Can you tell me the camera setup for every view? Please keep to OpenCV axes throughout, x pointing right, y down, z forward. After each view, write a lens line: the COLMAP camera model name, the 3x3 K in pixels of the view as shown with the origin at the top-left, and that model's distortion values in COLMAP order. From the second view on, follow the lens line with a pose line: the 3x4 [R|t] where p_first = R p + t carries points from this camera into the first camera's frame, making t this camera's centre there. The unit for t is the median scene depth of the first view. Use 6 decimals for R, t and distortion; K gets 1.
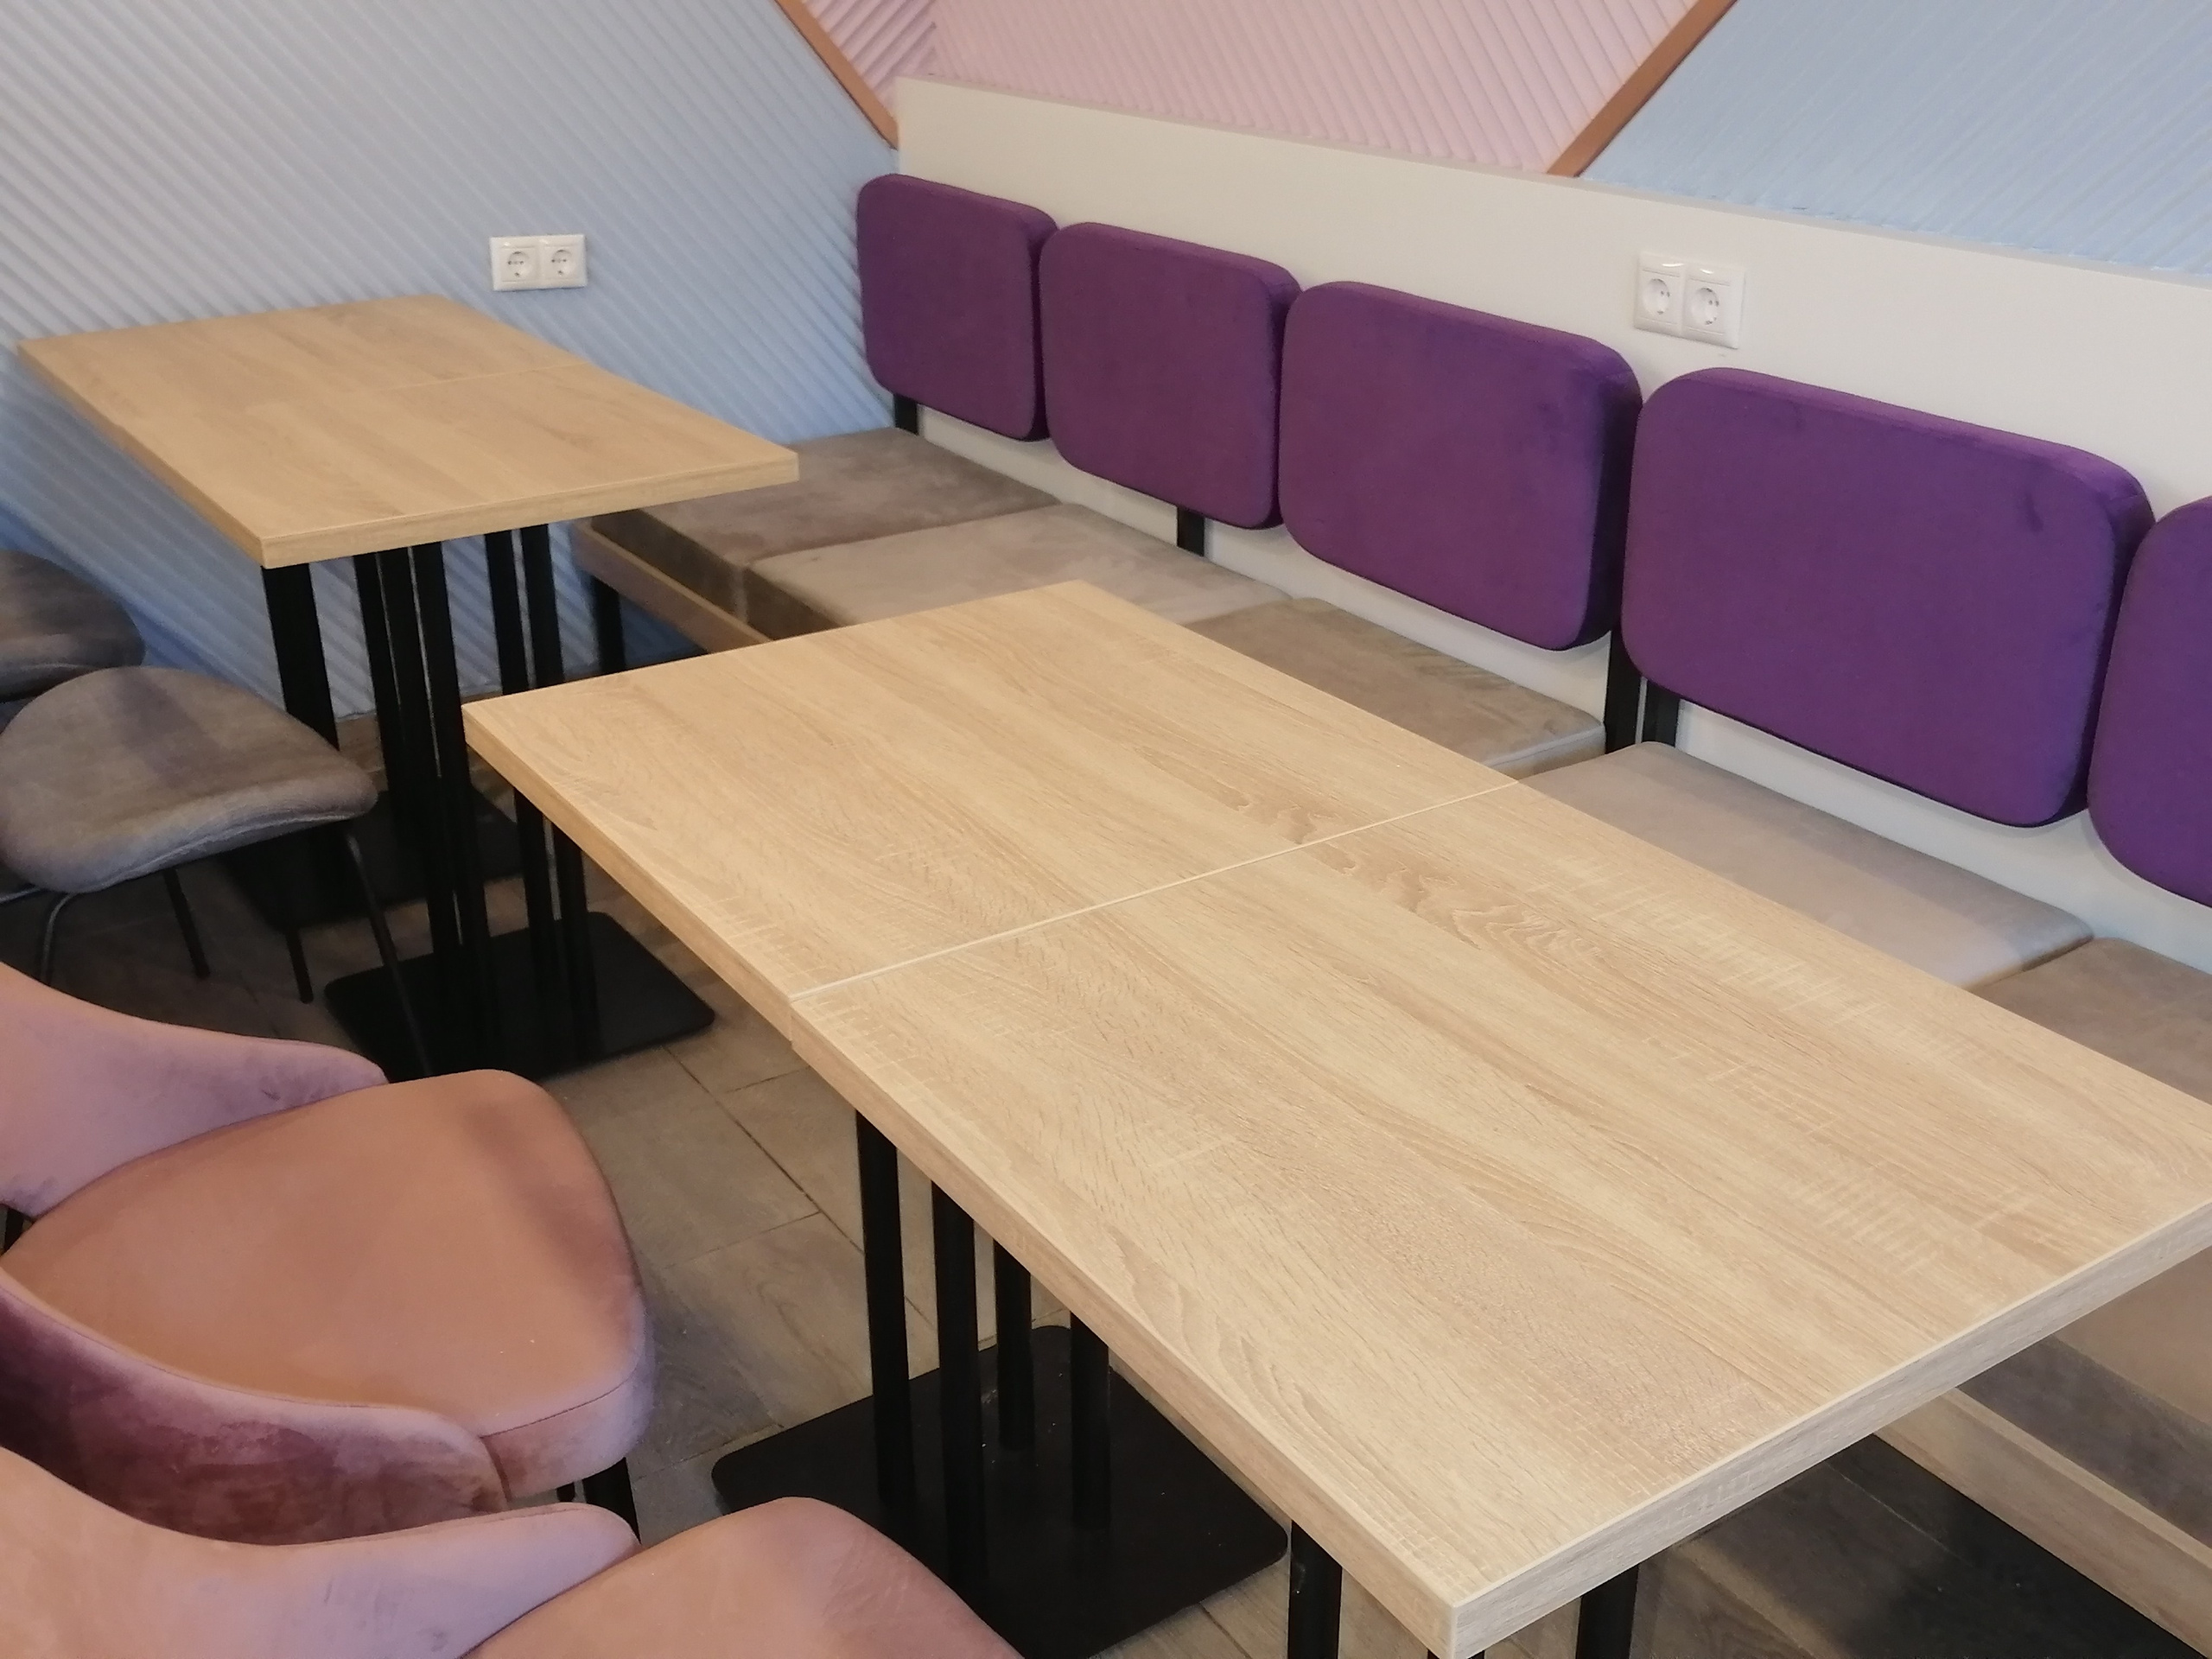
lens RADIAL K [[2197.7, 0, 1102.8], [0, 2197.7, 834.4], [0, 0, 1]] dist [0.049949, -0.028131]
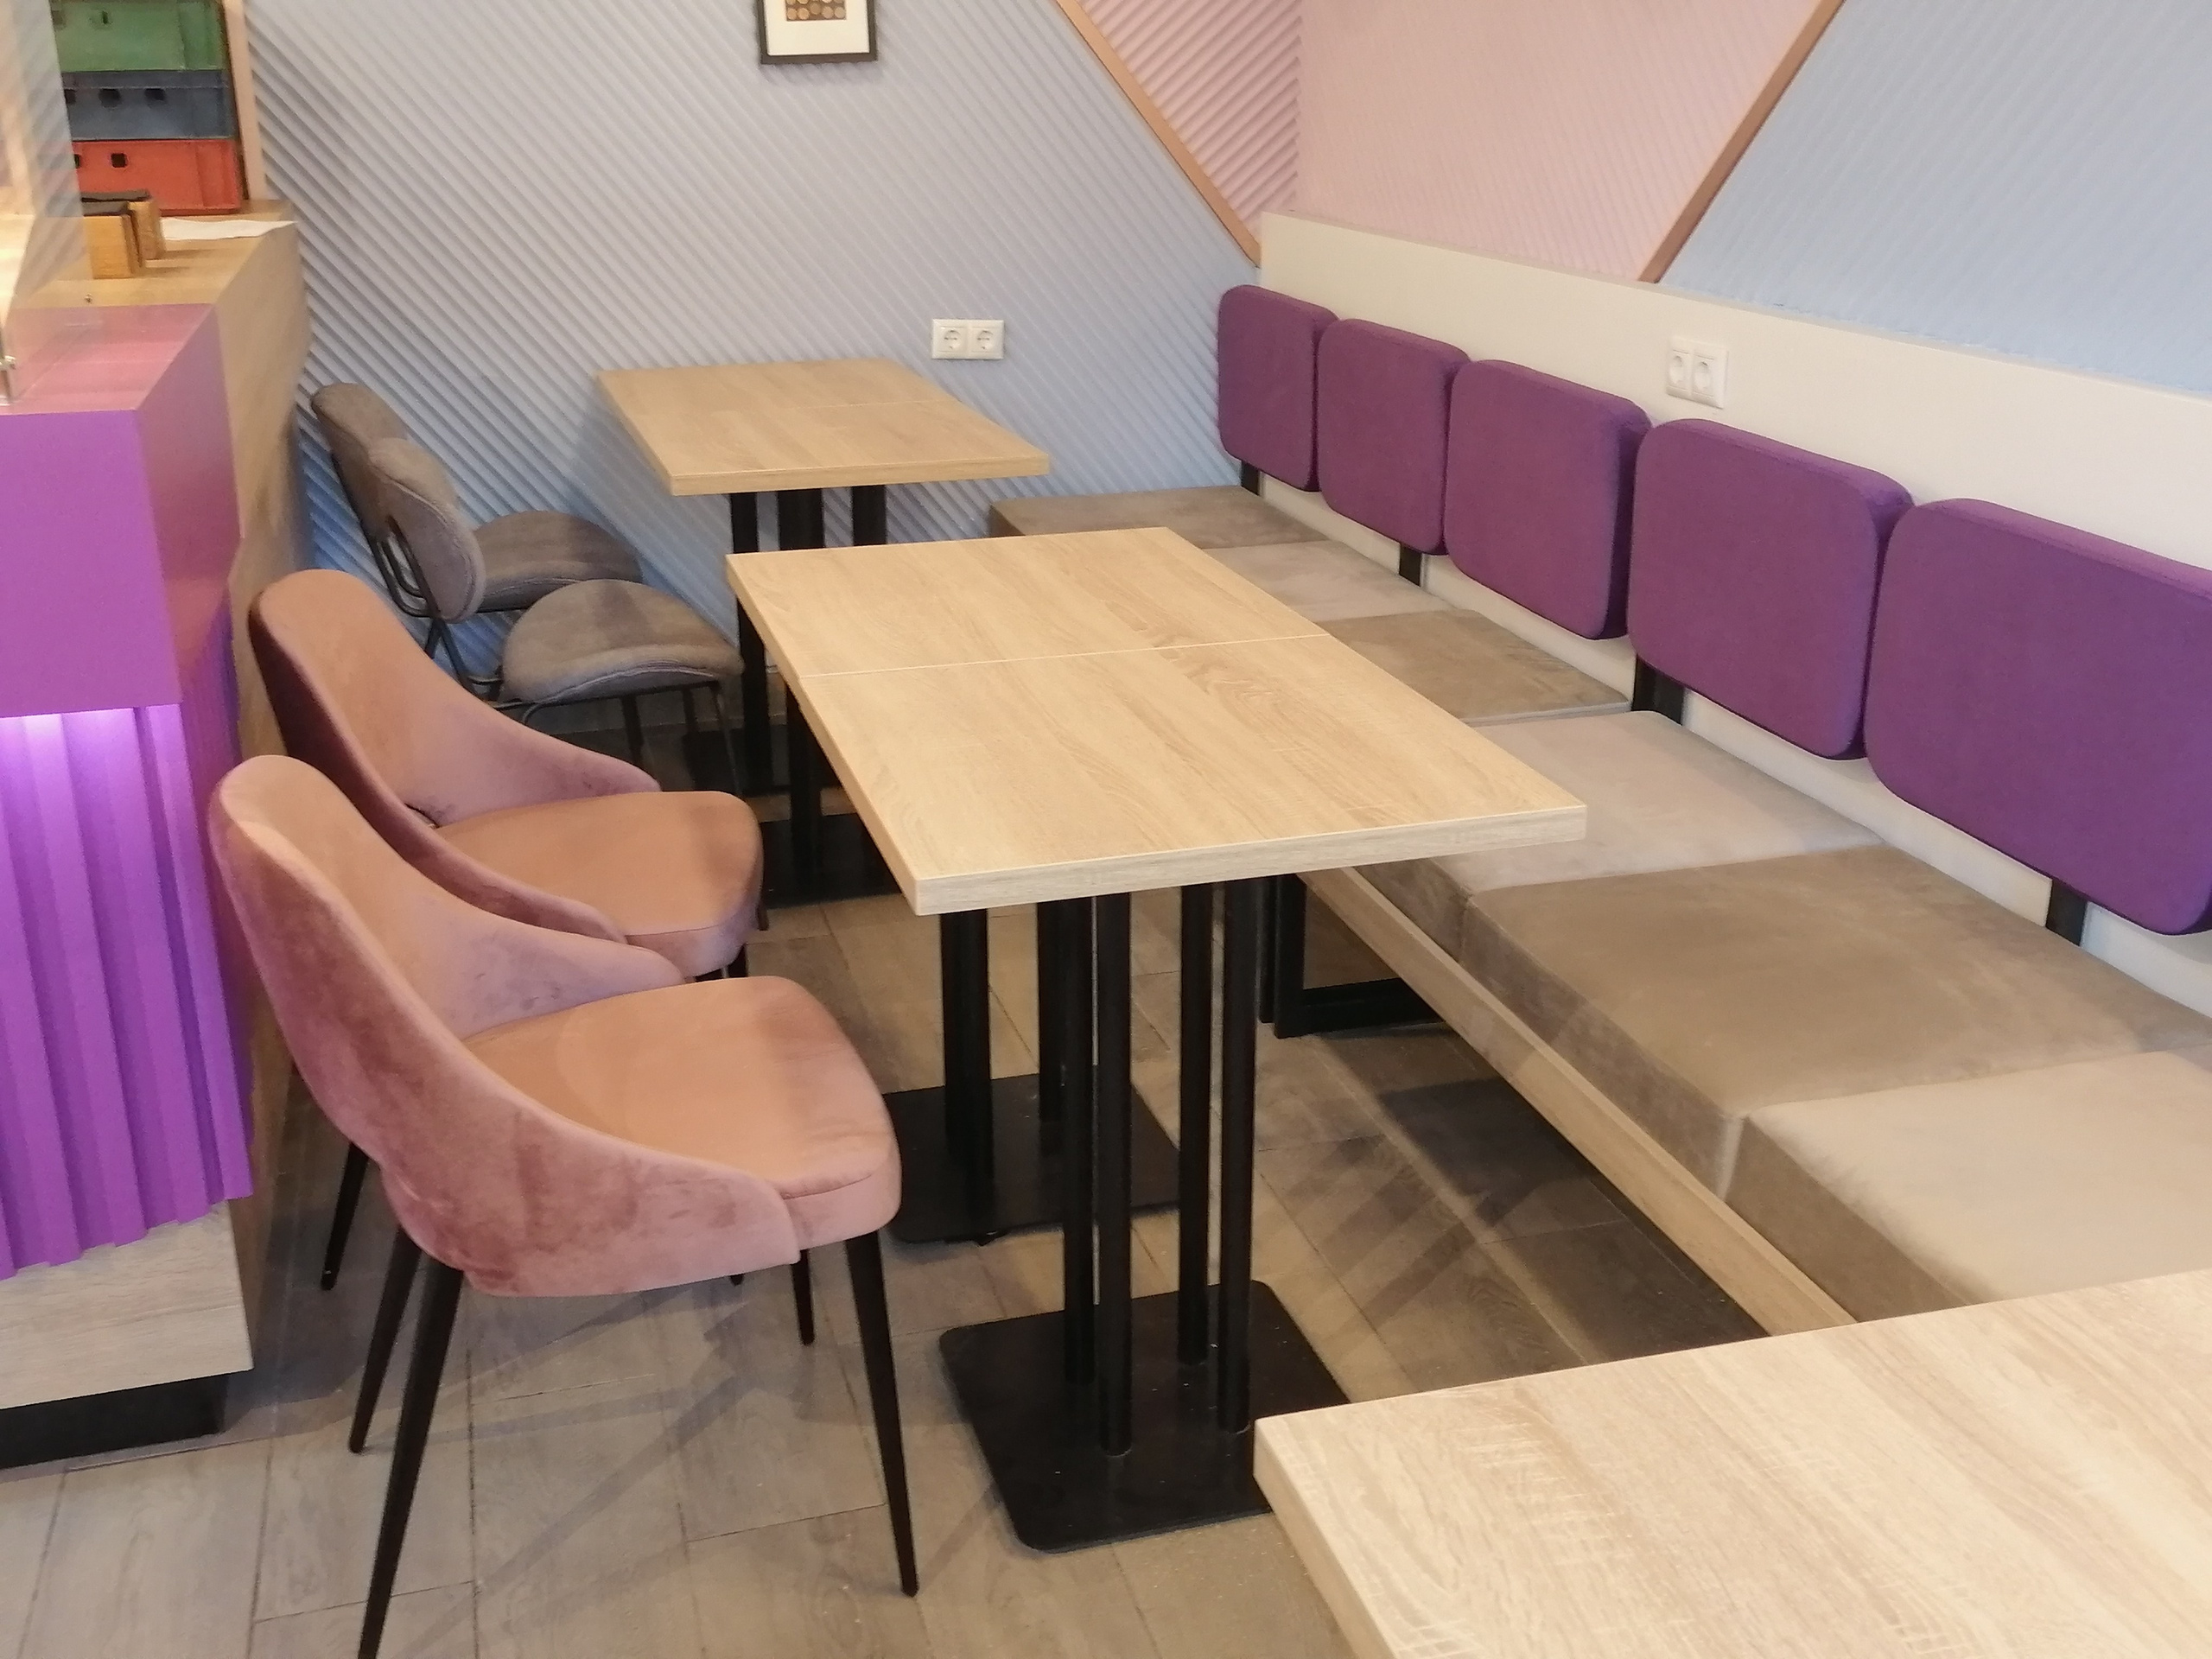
lens RADIAL K [[2197.7, 0, 1102.8], [0, 2197.7, 834.4], [0, 0, 1]] dist [0.049949, -0.028131]
pose [[0.955216, 0.104171, -0.276969, 0.251859], [-0.124558, 0.990573, -0.057014, 0.116127], [0.268419, 0.088960, 0.959186, -0.254719]]
